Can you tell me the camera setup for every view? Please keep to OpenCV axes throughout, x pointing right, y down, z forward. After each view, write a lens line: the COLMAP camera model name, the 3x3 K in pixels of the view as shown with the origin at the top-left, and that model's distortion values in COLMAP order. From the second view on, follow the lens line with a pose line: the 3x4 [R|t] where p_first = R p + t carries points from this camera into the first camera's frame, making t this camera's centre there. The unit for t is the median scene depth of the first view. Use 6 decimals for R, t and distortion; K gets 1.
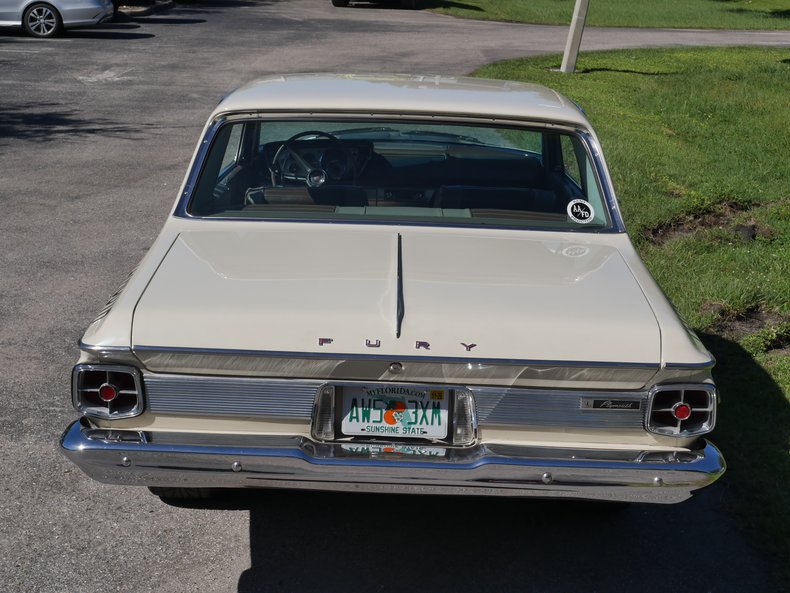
lens RADIAL K [[1161.9, 0, 395.0], [0, 1161.9, 296.5], [0, 0, 1]] dist [-0.006511, -0.078527]
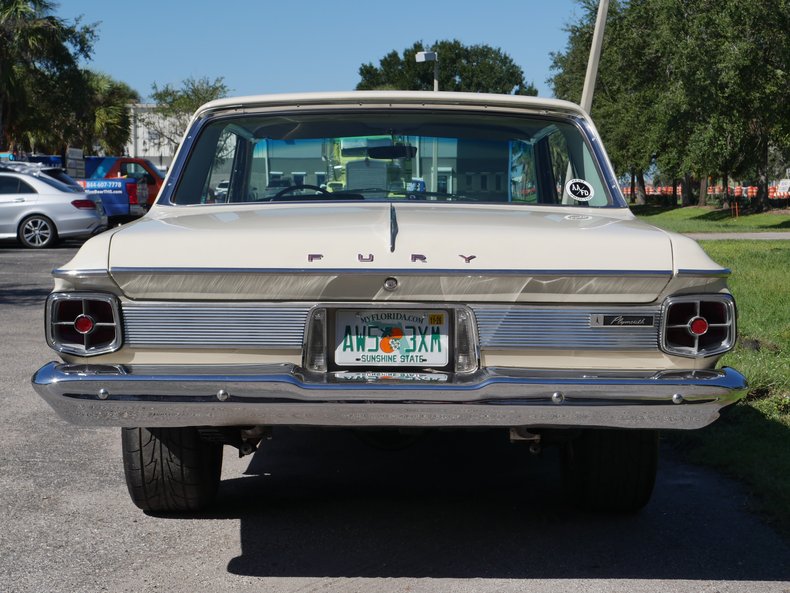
lens RADIAL K [[1185.0, 0, 395.0], [0, 1185.0, 296.5], [0, 0, 1]] dist [-0.006079, -0.008371]
pose [[0.999552, -0.029547, 0.004733, -0.000852], [0.029899, 0.992554, -0.118077, 0.179274], [-0.001209, 0.118165, 0.992993, 0.050297]]
